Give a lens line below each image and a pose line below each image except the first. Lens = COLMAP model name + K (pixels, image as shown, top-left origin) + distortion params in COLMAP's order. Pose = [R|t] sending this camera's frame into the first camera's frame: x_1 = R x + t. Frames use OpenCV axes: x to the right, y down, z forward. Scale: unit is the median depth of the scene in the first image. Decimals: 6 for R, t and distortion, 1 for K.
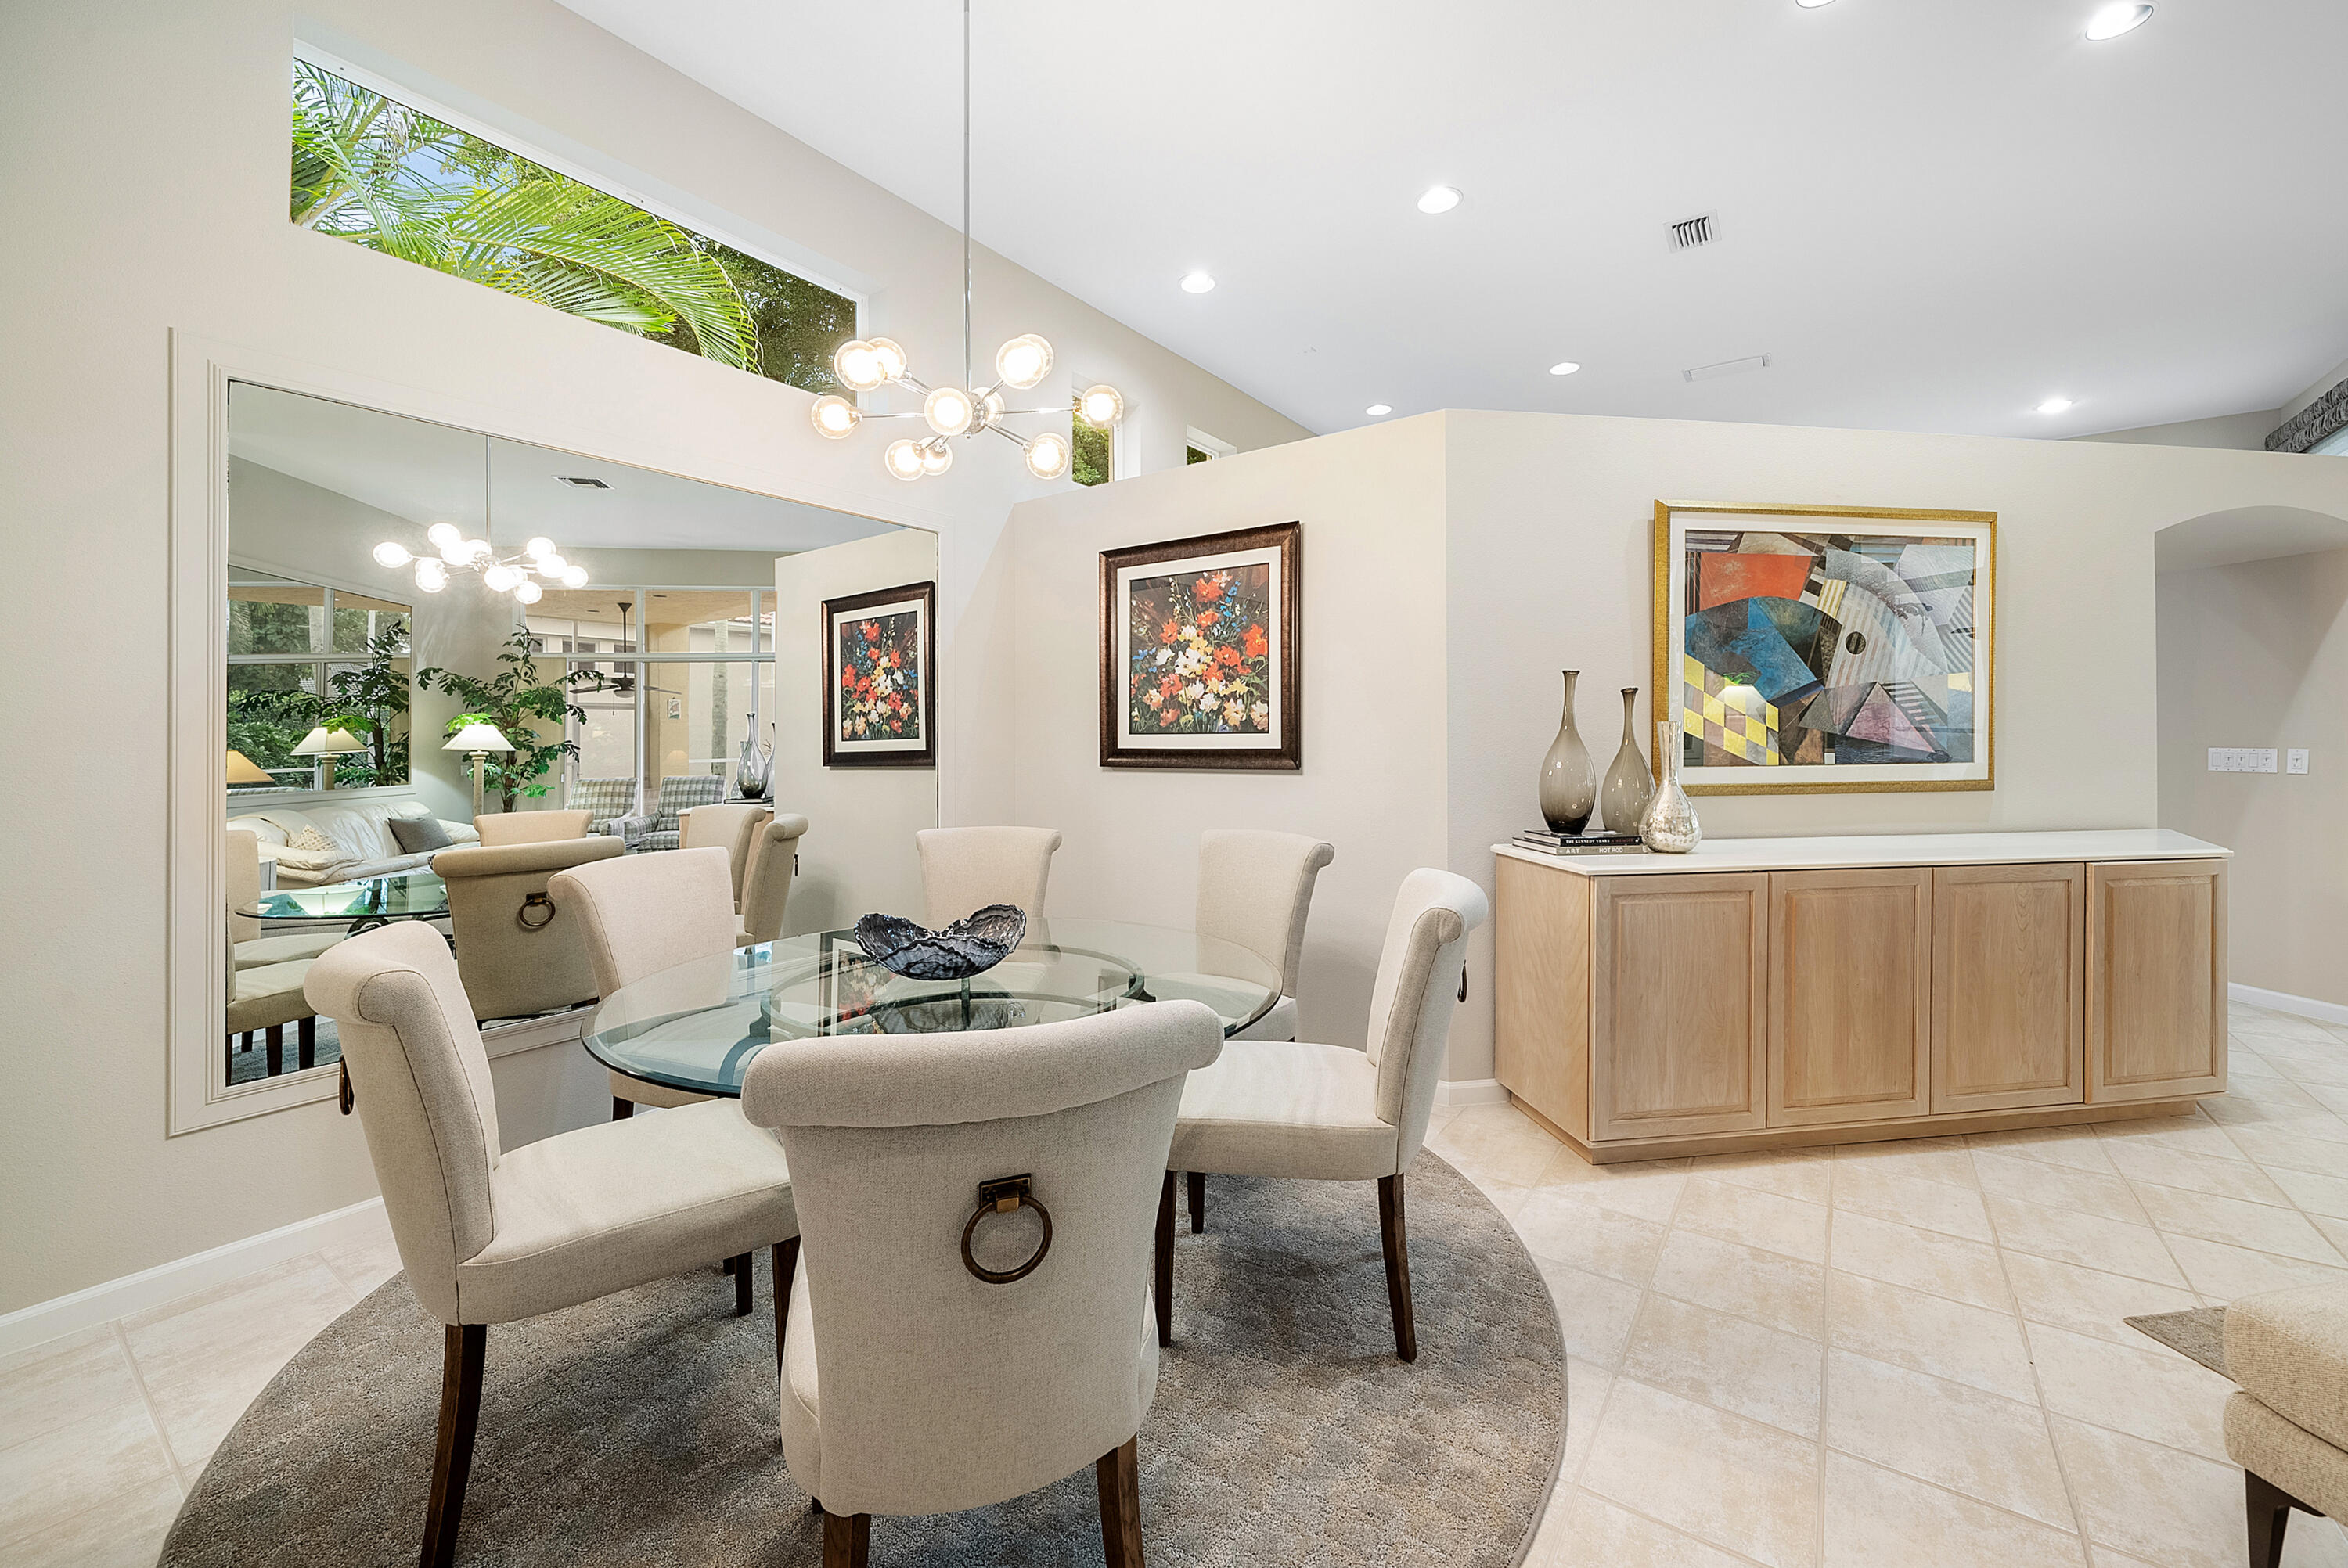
lens RADIAL K [[862.9, 0, 1129.9], [0, 862.9, 745.8], [0, 0, 1]] dist [-0.001868, -0.000215]
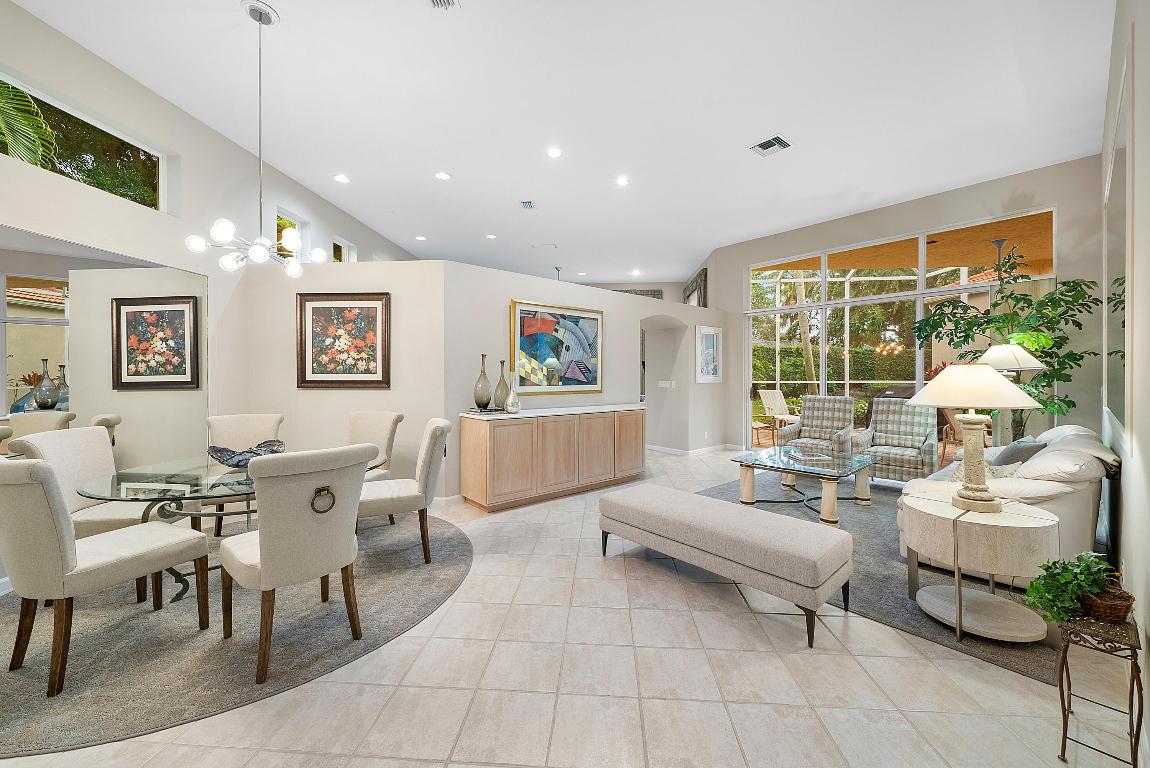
lens RADIAL K [[459.2, 0, 560.9], [0, 459.2, 383.9], [0, 0, 1]] dist [-0.006812, -0.000230]
pose [[0.838803, -0.001063, 0.544434, -0.117290], [-0.002070, 0.999985, 0.005142, 0.006347], [-0.544431, -0.005440, 0.838788, -0.423312]]
